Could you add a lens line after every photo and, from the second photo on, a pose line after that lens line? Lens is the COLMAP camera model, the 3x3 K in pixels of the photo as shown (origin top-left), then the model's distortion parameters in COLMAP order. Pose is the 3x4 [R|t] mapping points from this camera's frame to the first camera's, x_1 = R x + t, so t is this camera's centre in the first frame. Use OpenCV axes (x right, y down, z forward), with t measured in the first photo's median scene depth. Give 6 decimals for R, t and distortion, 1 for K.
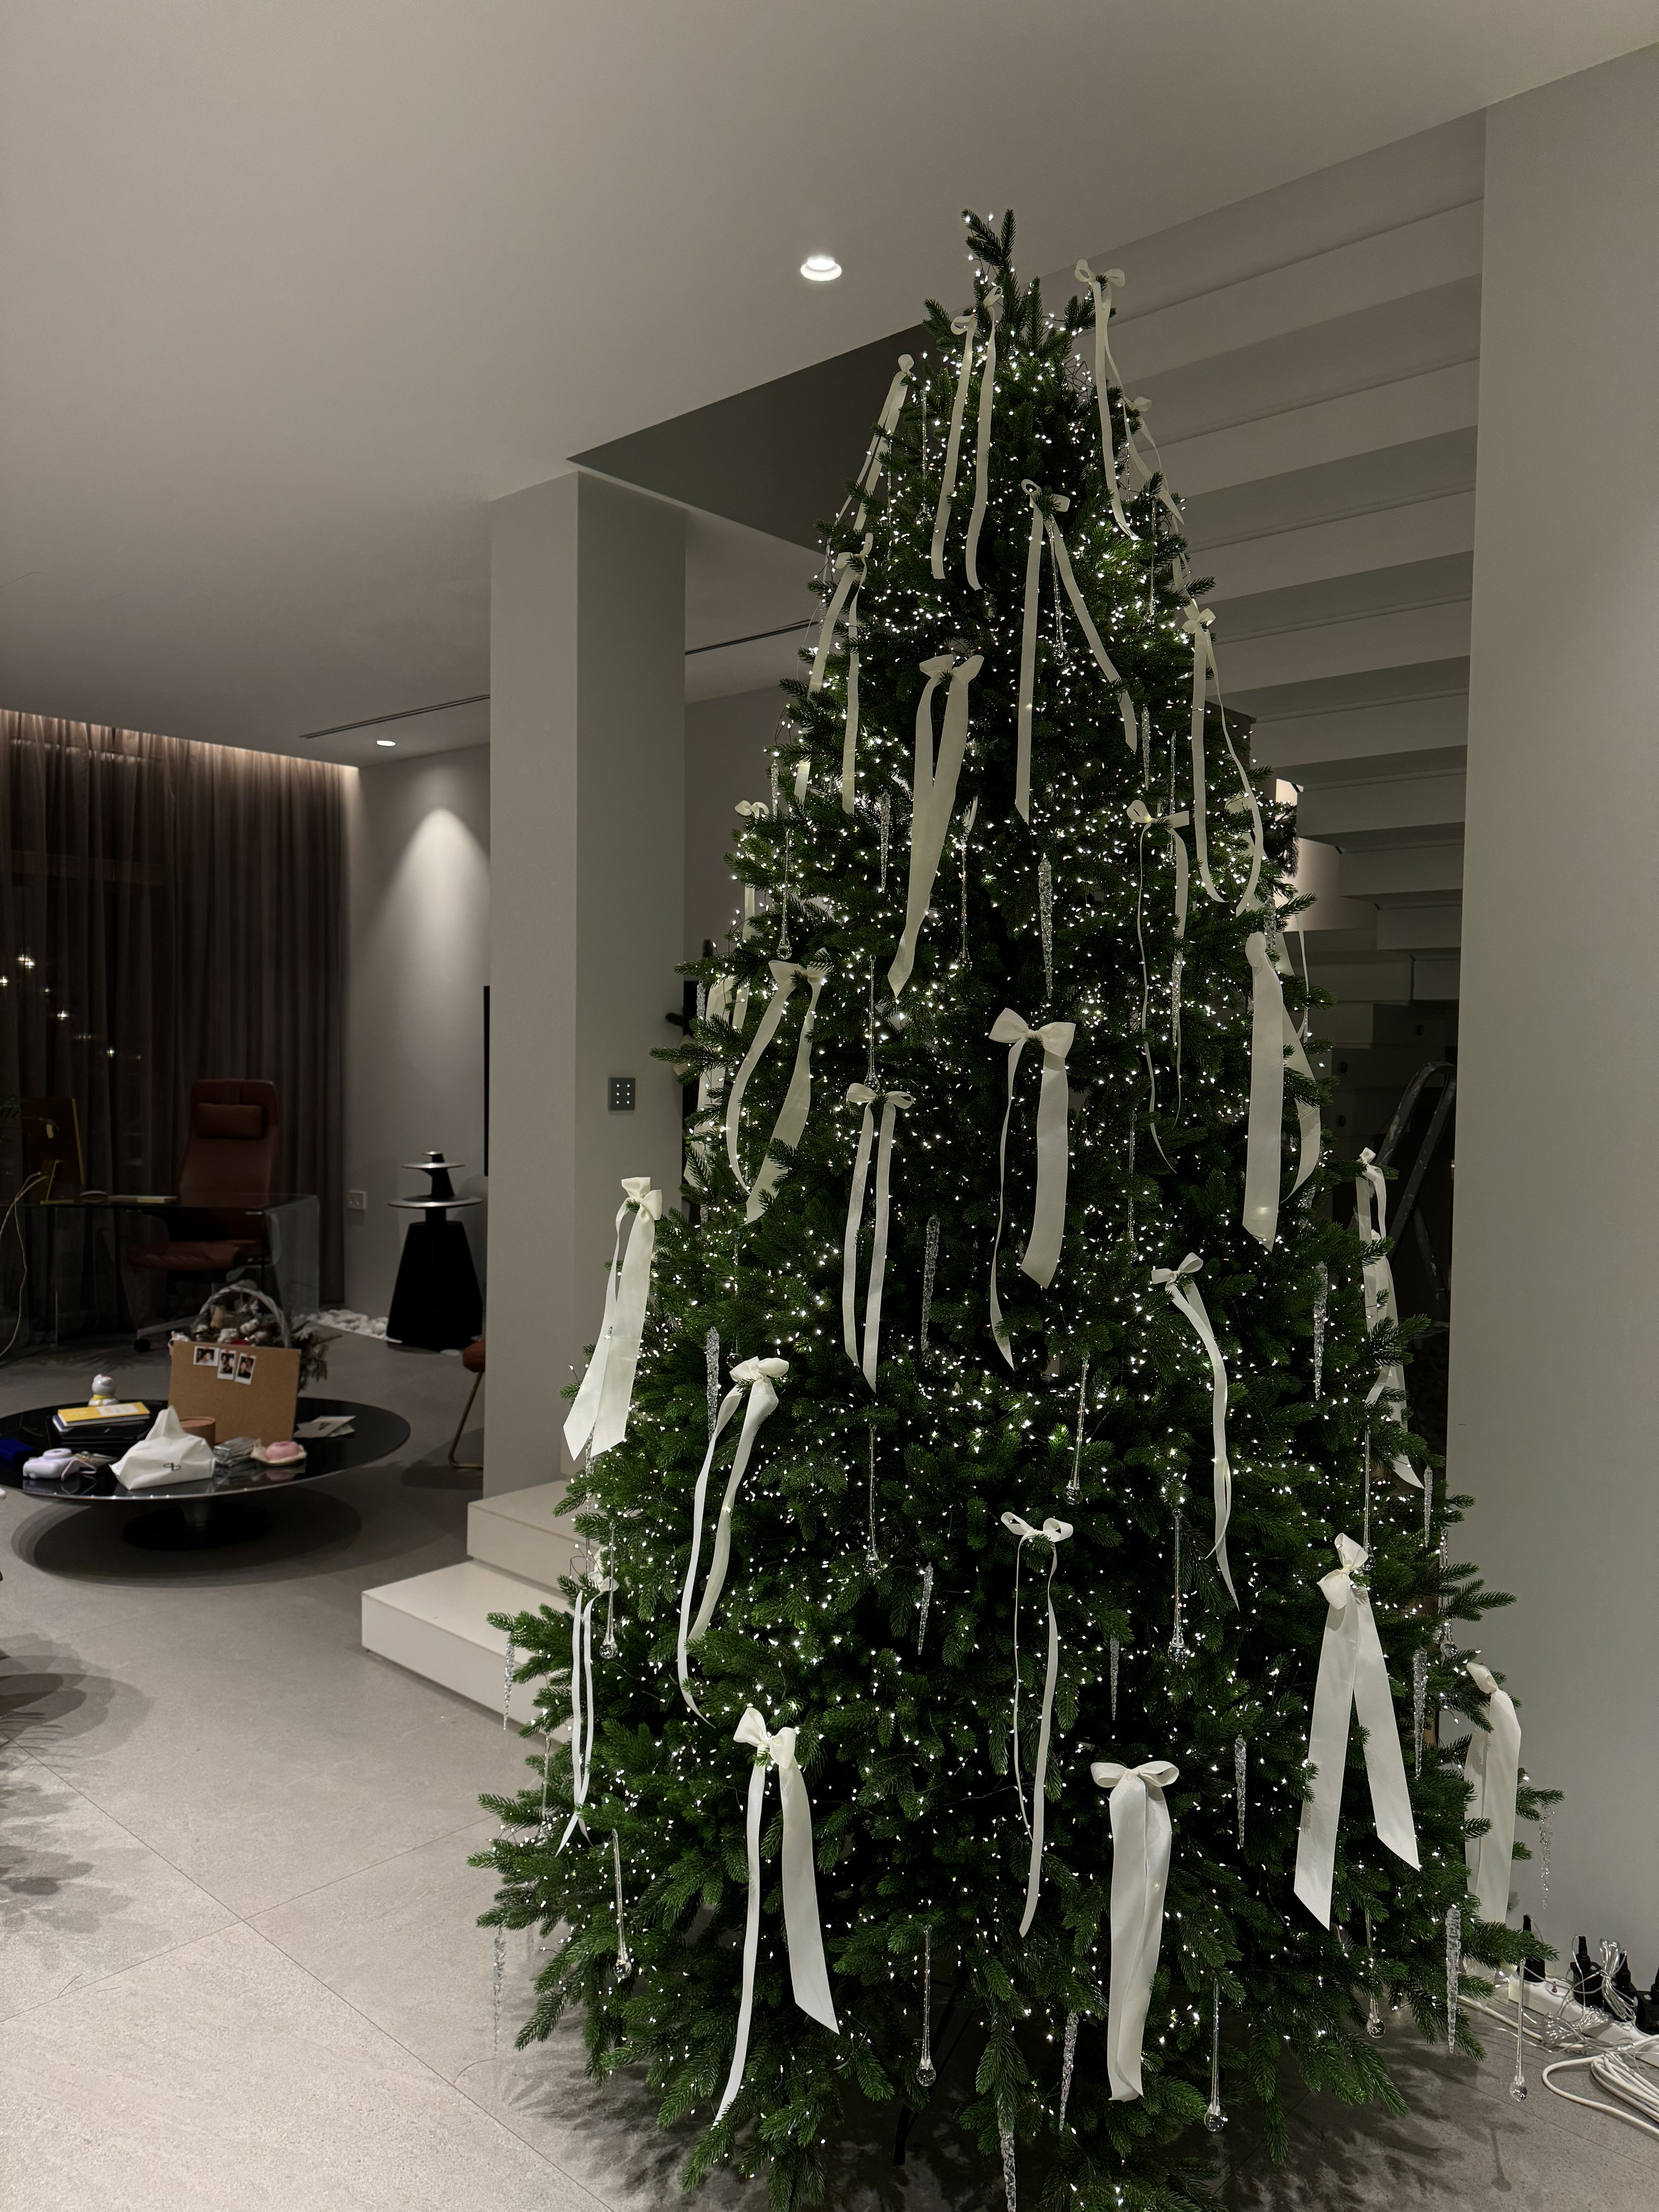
lens RADIAL K [[1567.6, 0, 827.1], [0, 1567.6, 1105.0], [0, 0, 1]] dist [0.089626, -0.099951]
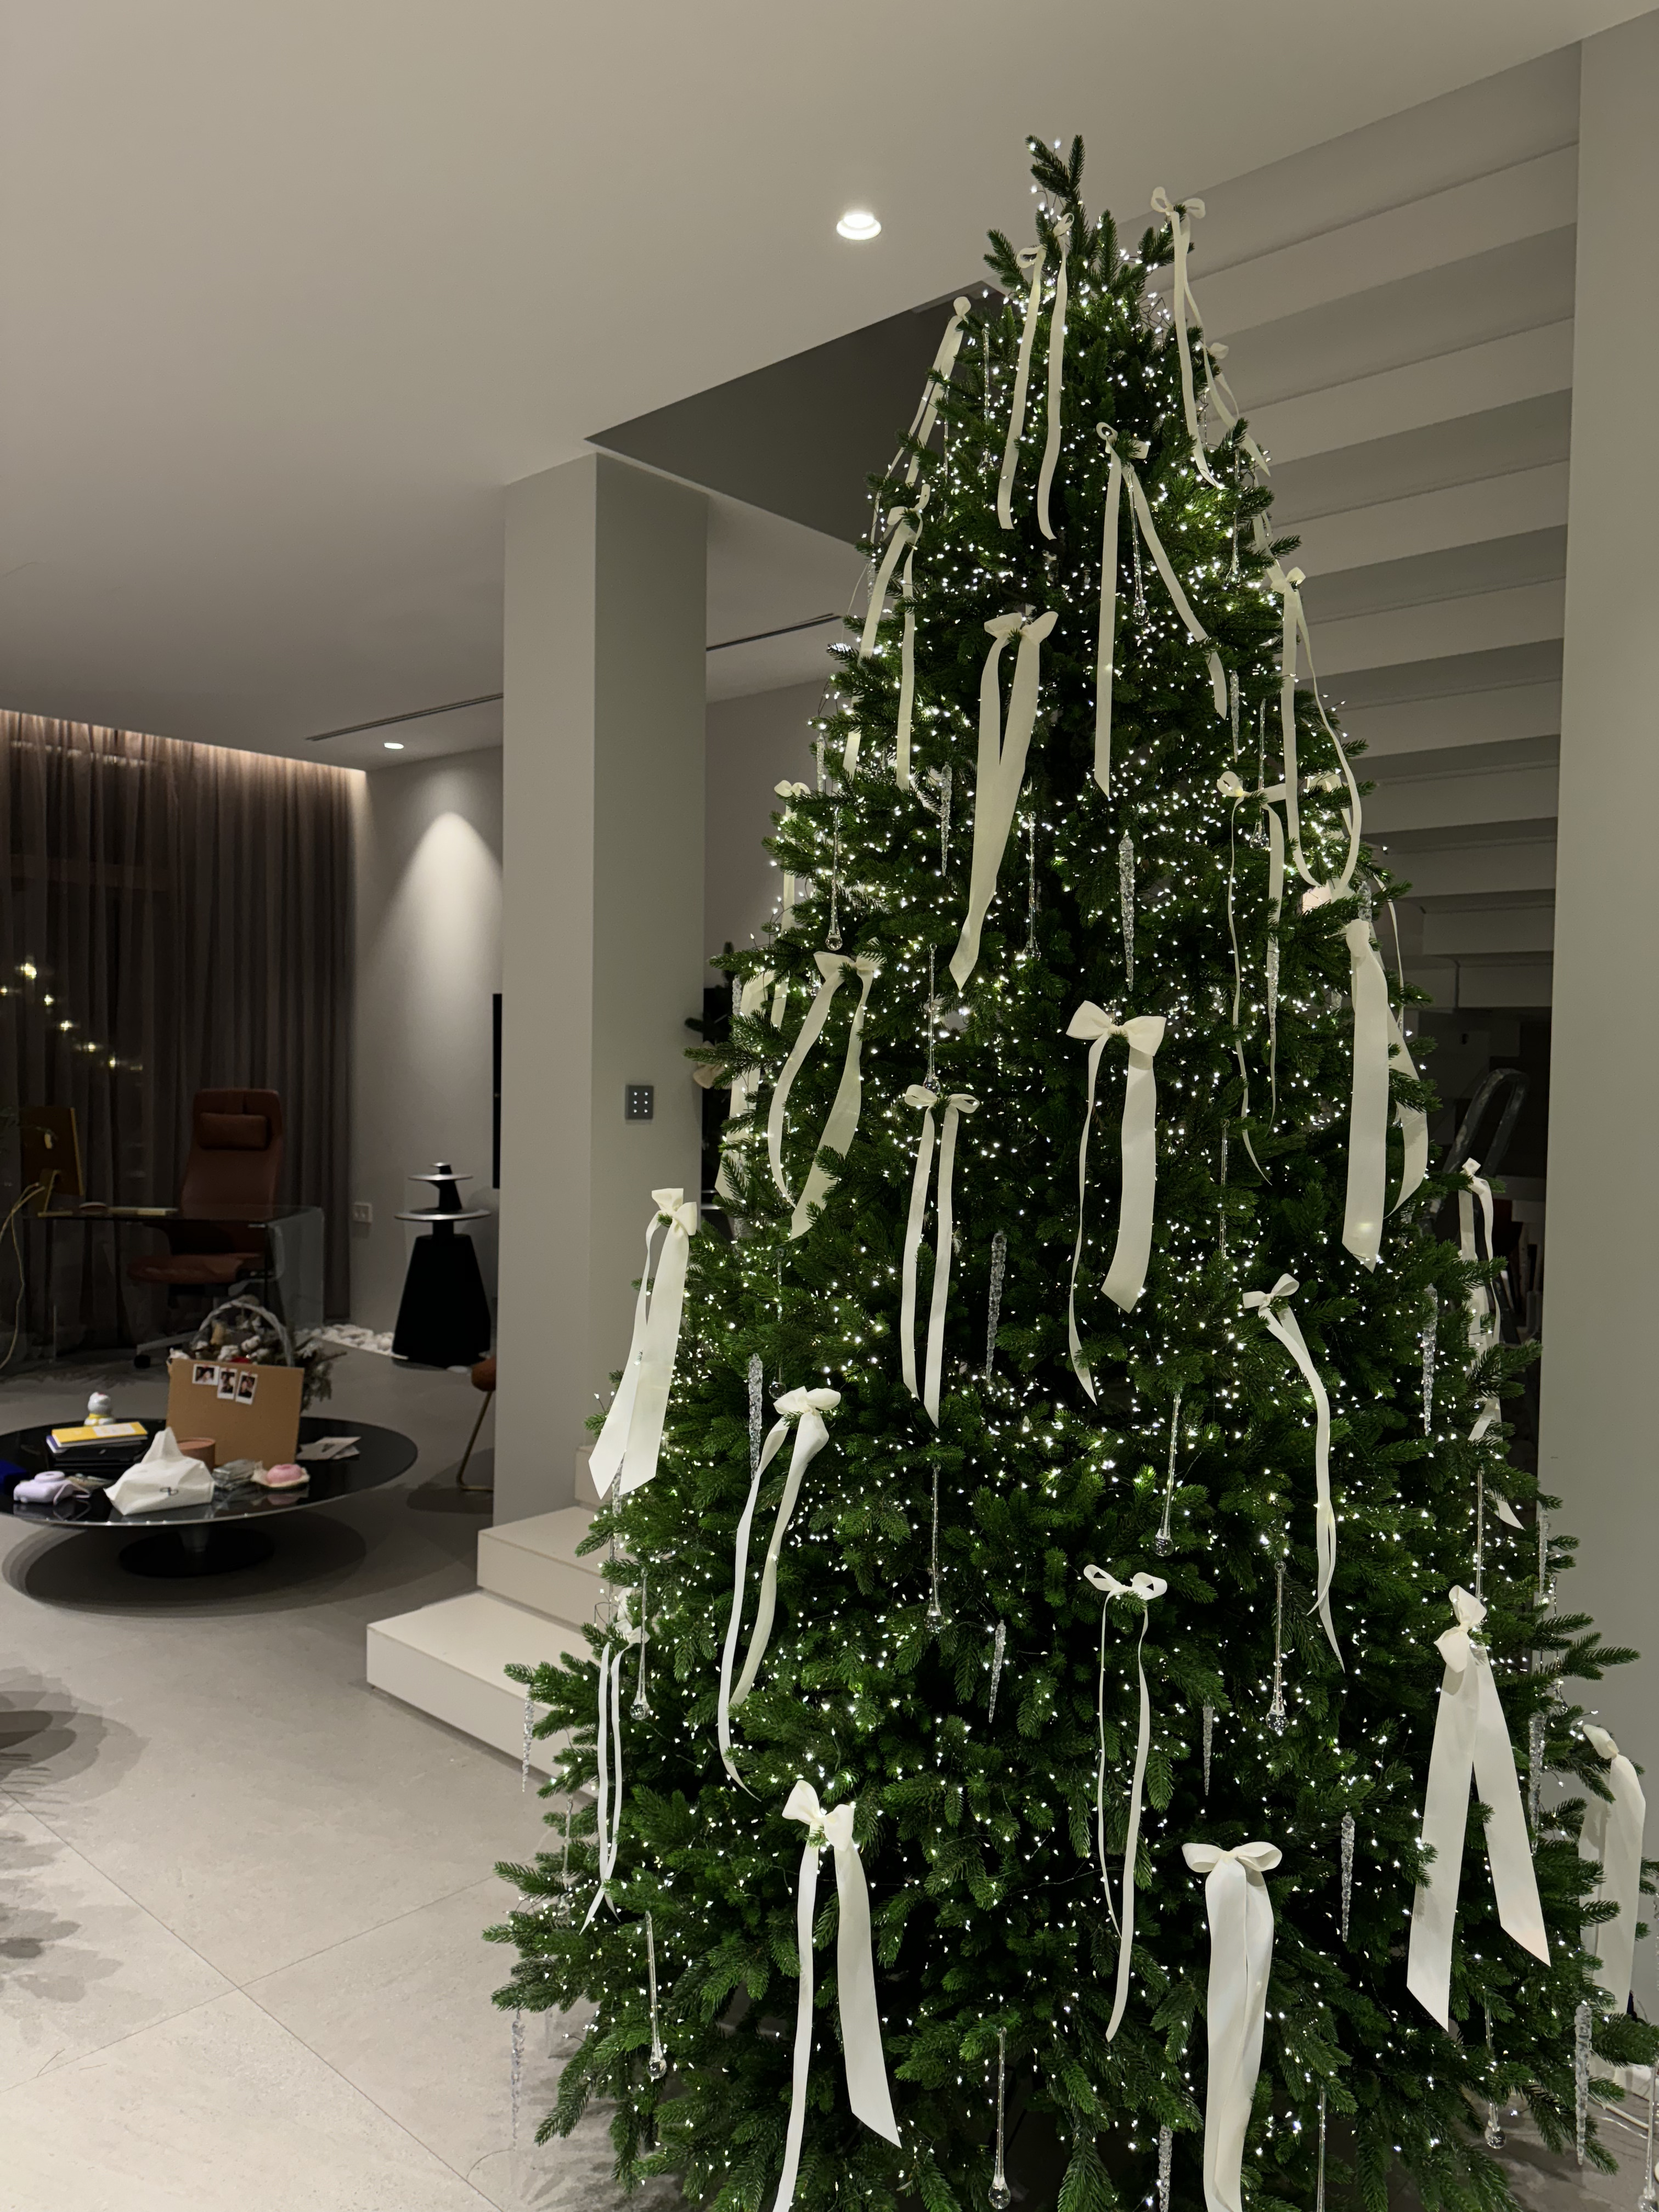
lens RADIAL K [[1558.2, 0, 828.1], [0, 1558.2, 1114.5], [0, 0, 1]] dist [0.063795, -0.057177]
pose [[0.999997, 0.002279, -0.000240, -0.029887], [-0.002280, 0.999993, -0.003060, 0.005654], [0.000233, 0.003061, 0.999995, 0.096765]]
